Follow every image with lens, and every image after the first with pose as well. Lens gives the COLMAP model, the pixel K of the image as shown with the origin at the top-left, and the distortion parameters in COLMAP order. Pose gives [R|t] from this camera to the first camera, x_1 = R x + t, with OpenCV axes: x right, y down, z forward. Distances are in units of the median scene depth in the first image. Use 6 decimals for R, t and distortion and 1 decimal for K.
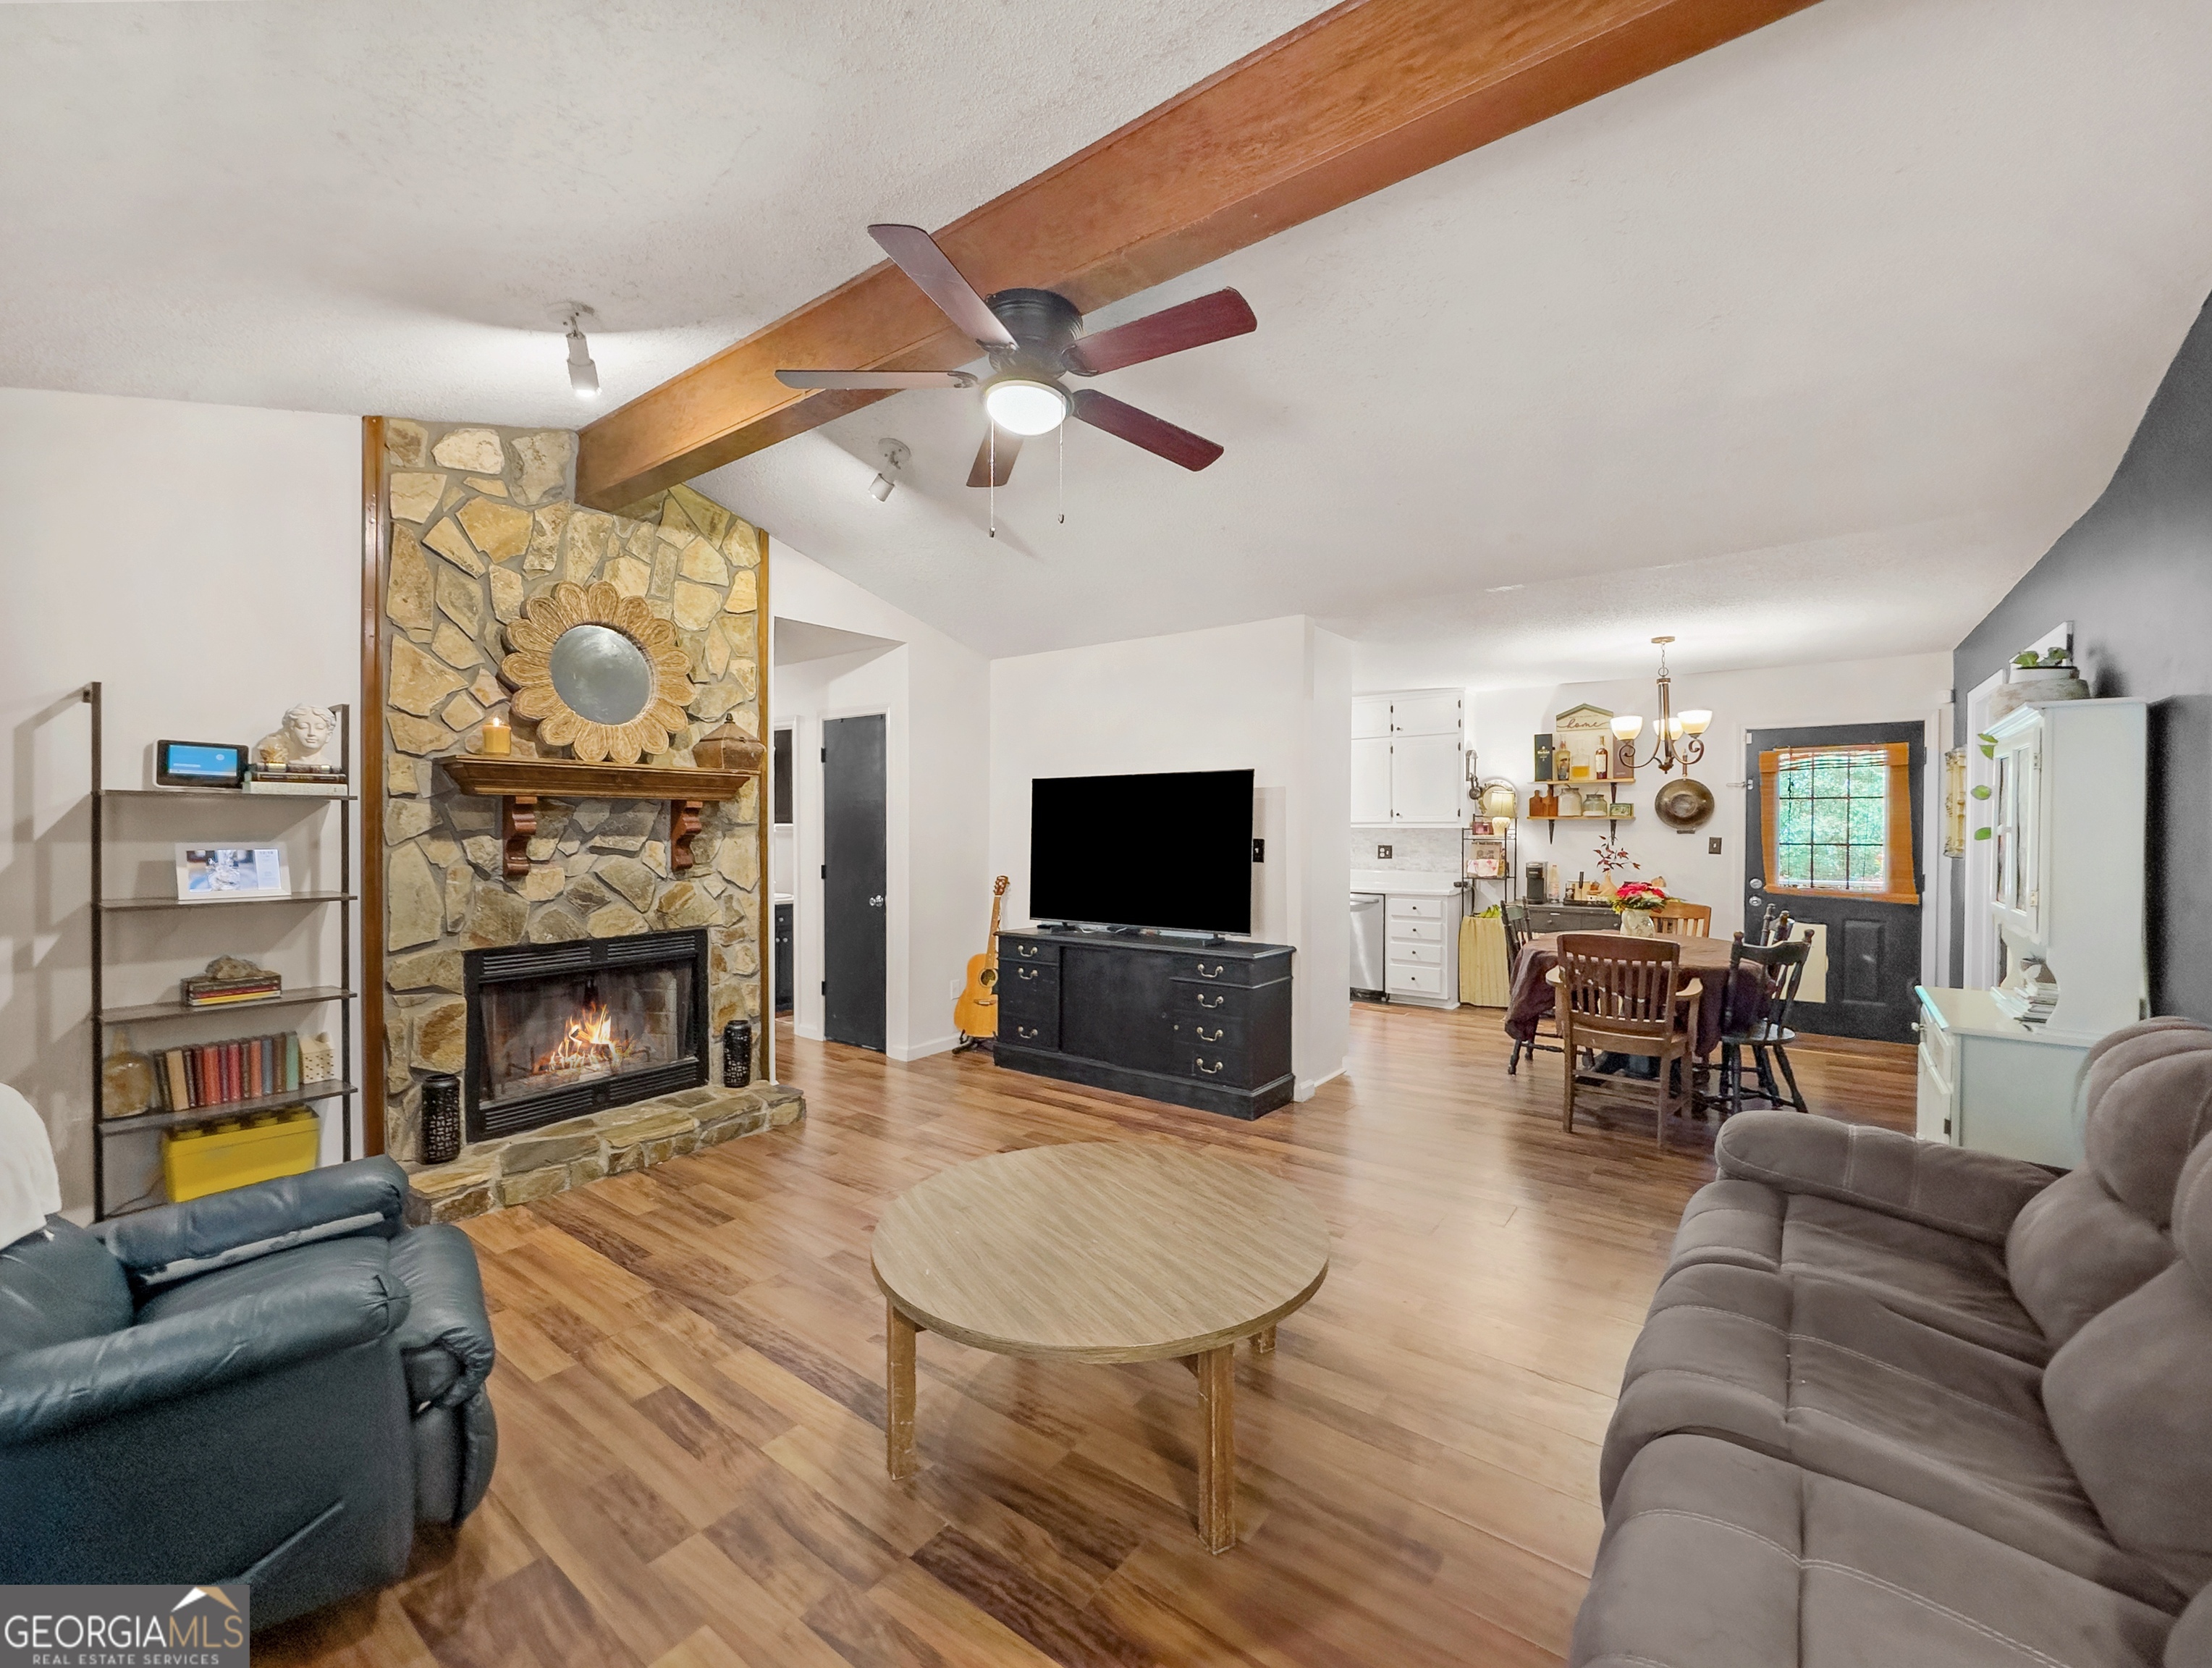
lens RADIAL K [[904.1, 0, 1080.9], [0, 904.1, 832.5], [0, 0, 1]] dist [0.000759, 0.000001]
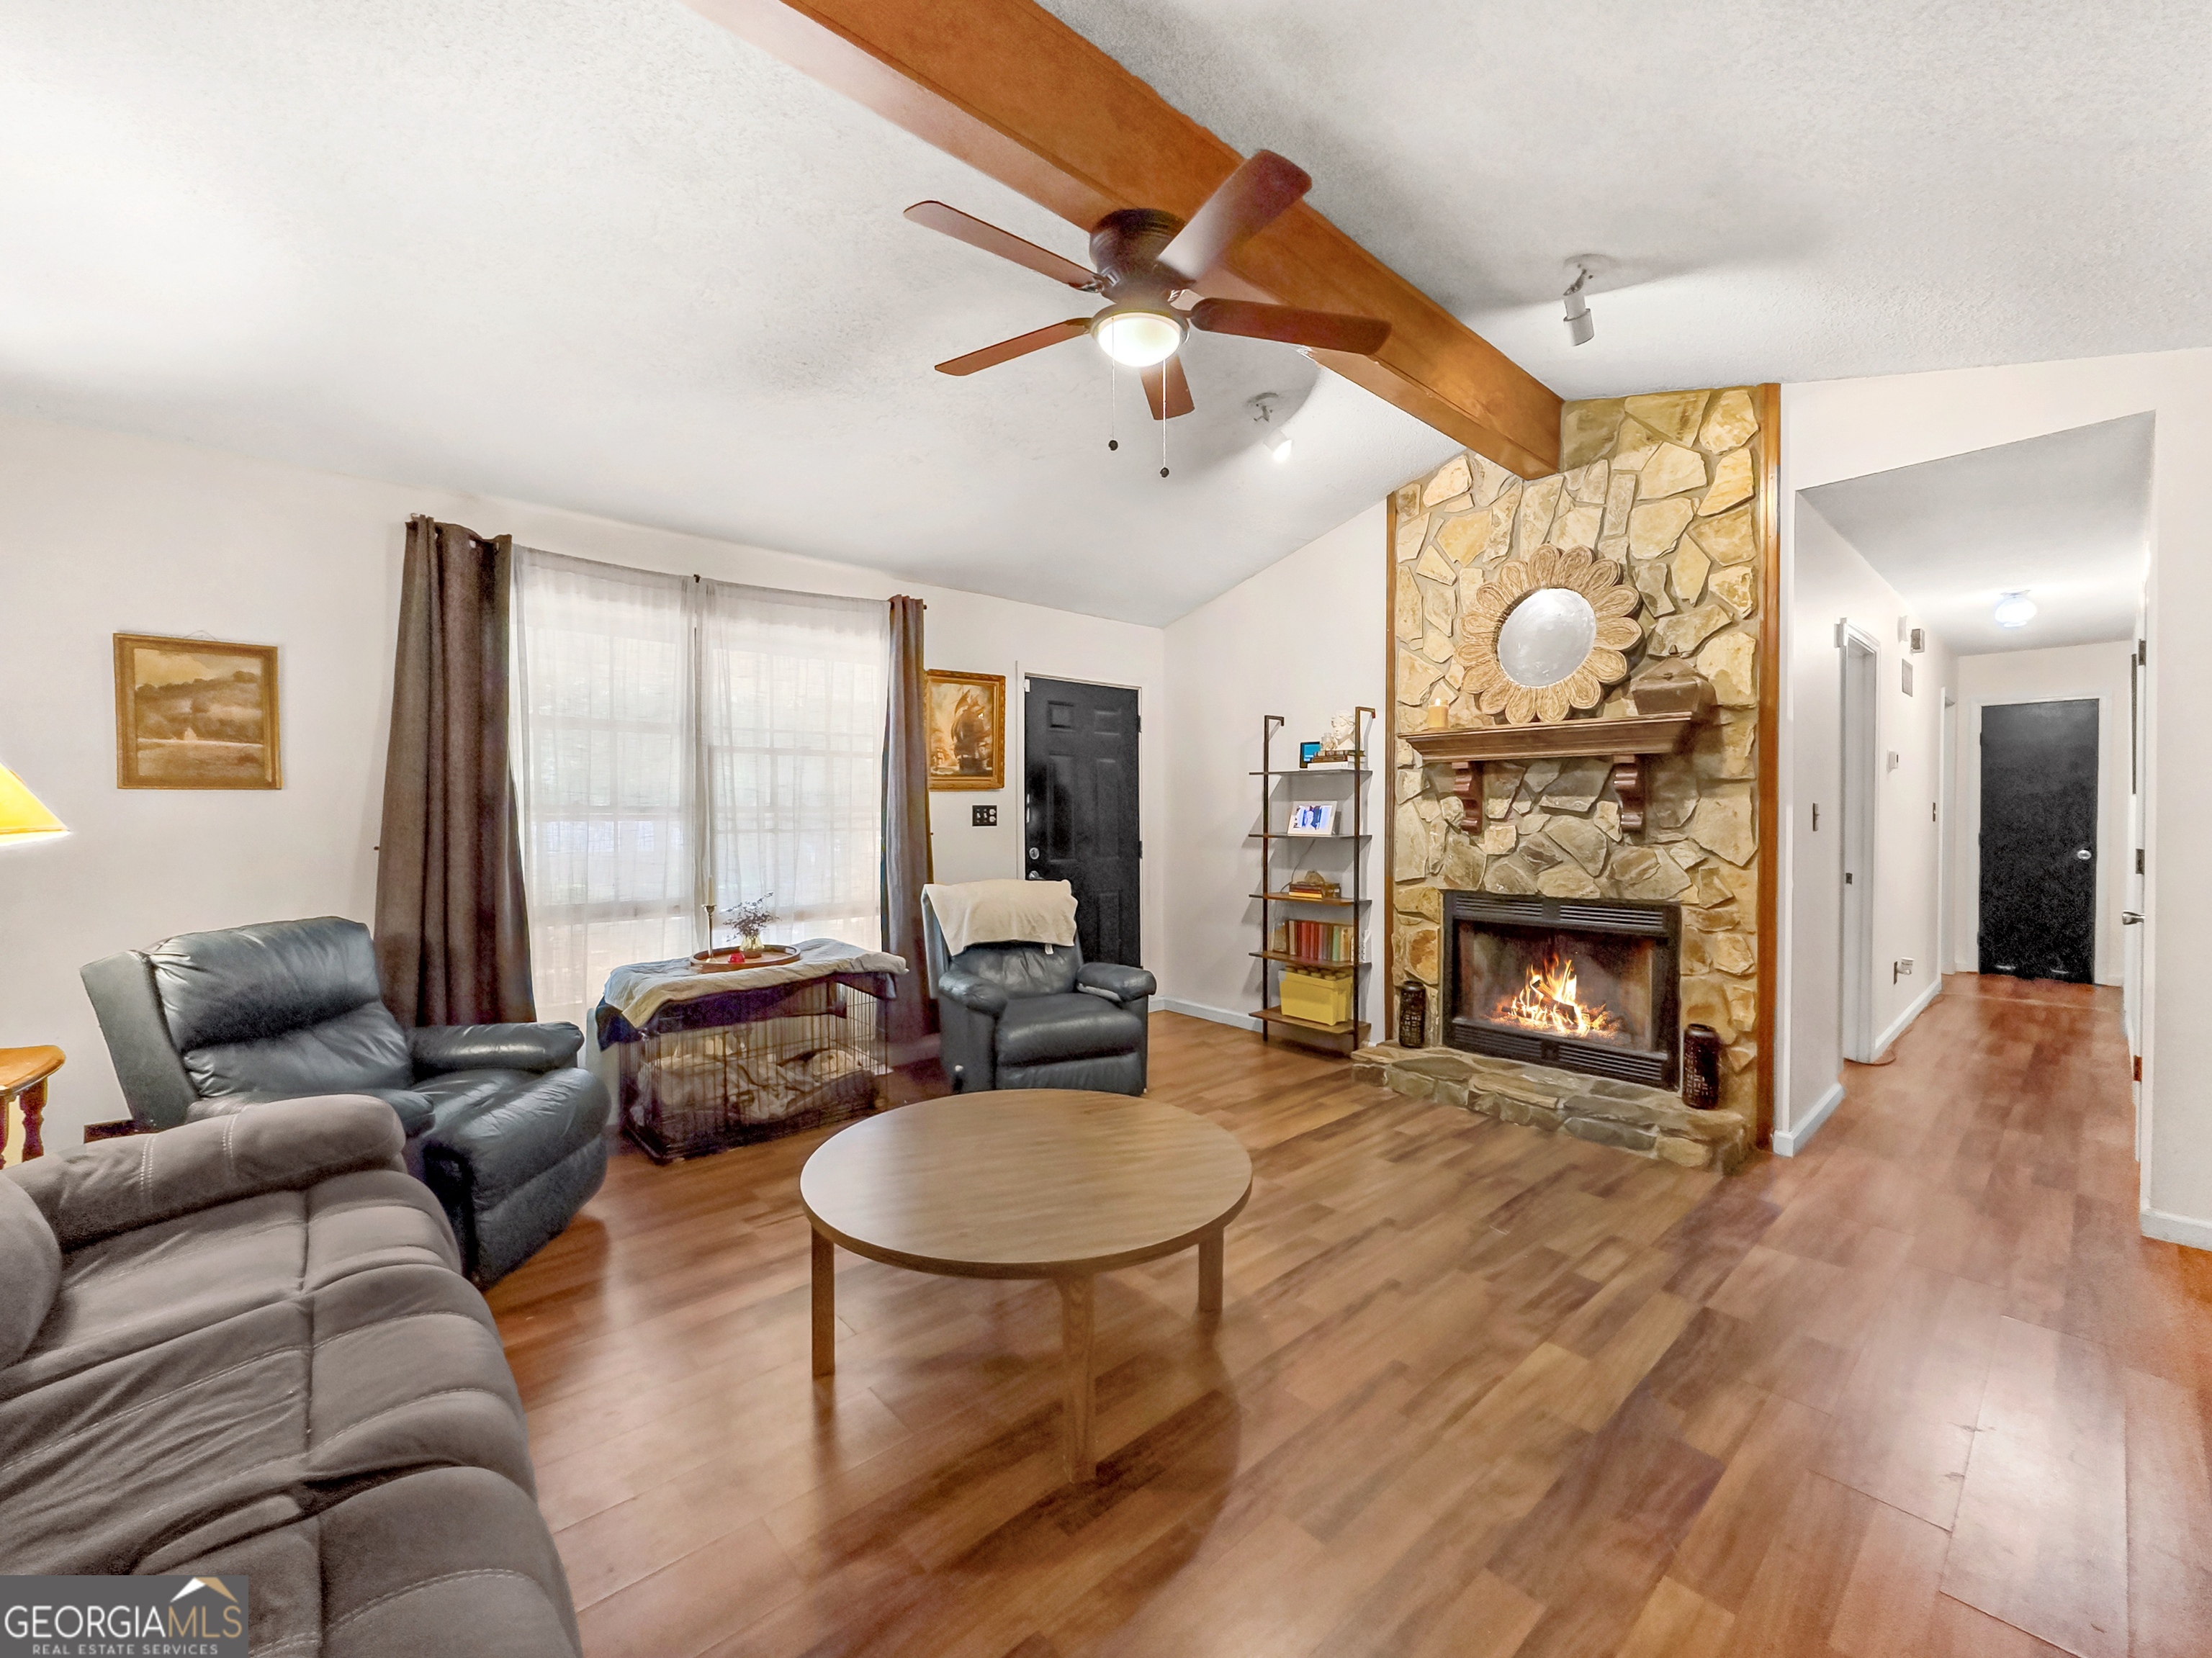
lens RADIAL K [[892.8, 0, 1115.0], [0, 892.8, 823.4], [0, 0, 1]] dist [-0.006406, 0.000616]
pose [[-0.174750, 0.011041, -0.984551, 0.509214], [-0.007296, 0.999895, 0.012508, 0.023943], [0.984586, 0.009369, -0.174651, 0.656015]]
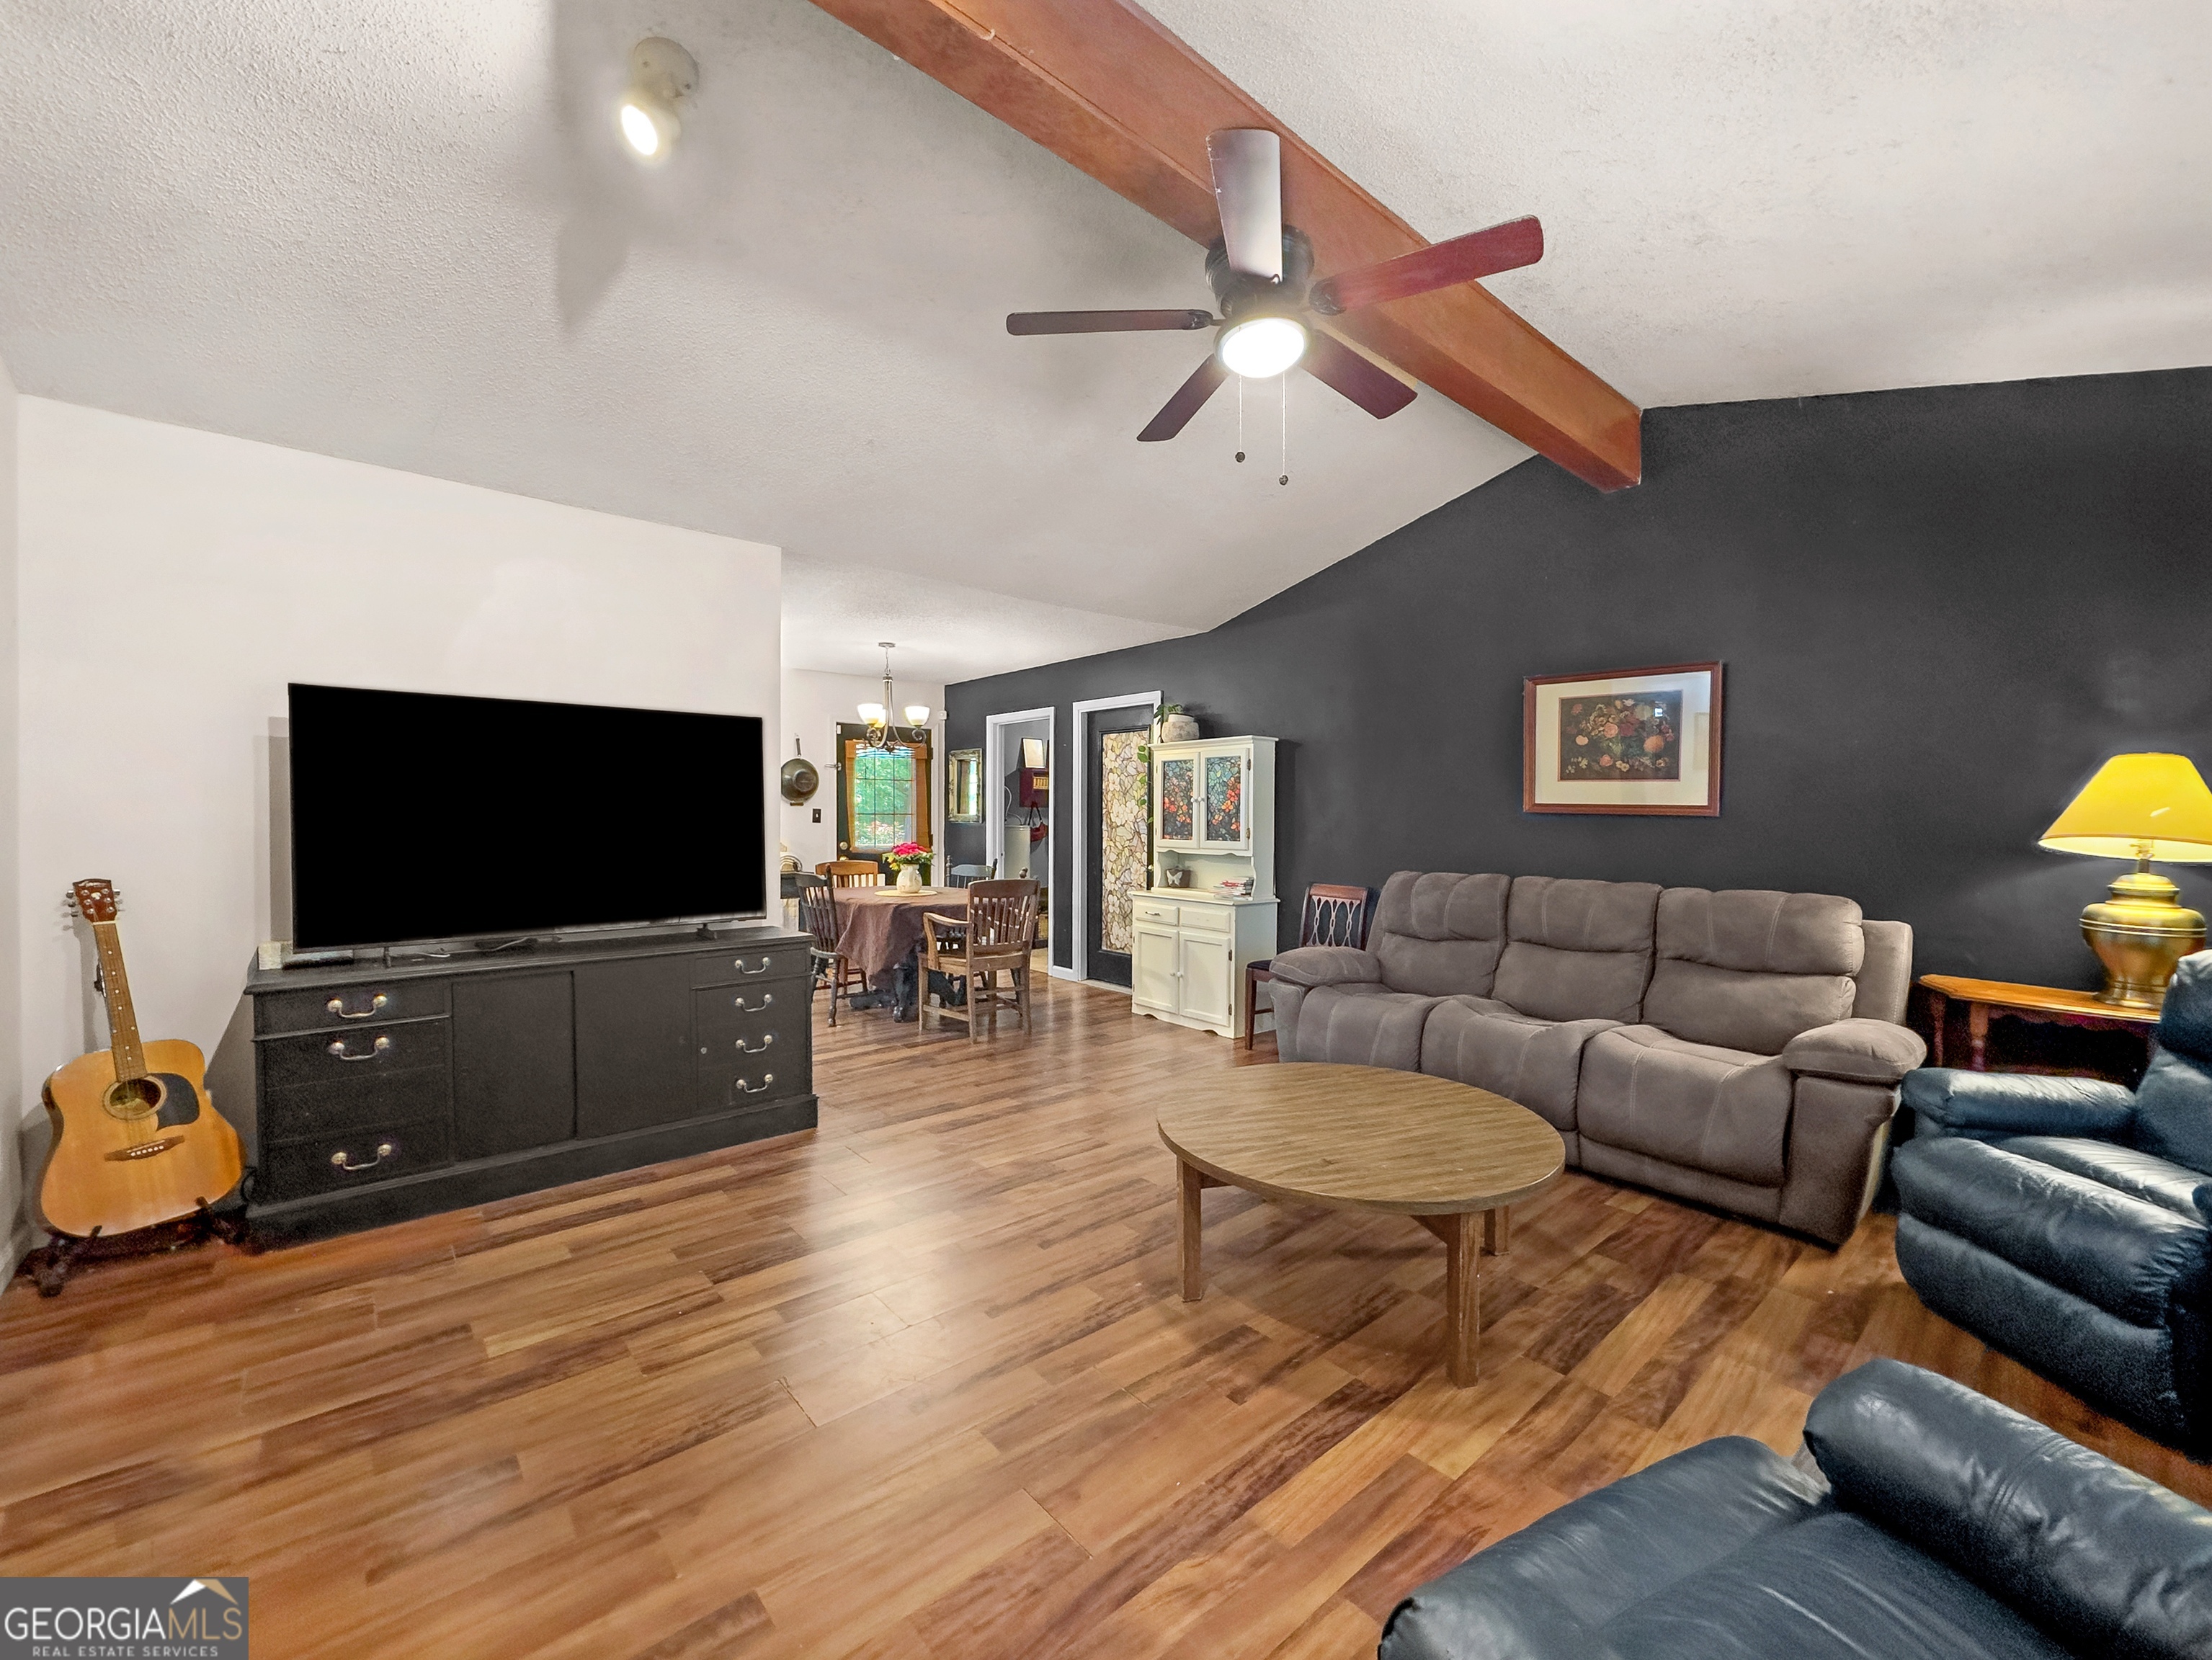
lens RADIAL K [[913.8, 0, 1108.4], [0, 913.8, 832.2], [0, 0, 1]] dist [-0.008412, 0.000028]
pose [[0.194956, -0.017524, 0.980655, -0.606776], [0.000833, 0.999843, 0.017701, 0.022545], [-0.980812, -0.002634, 0.194940, 0.557254]]
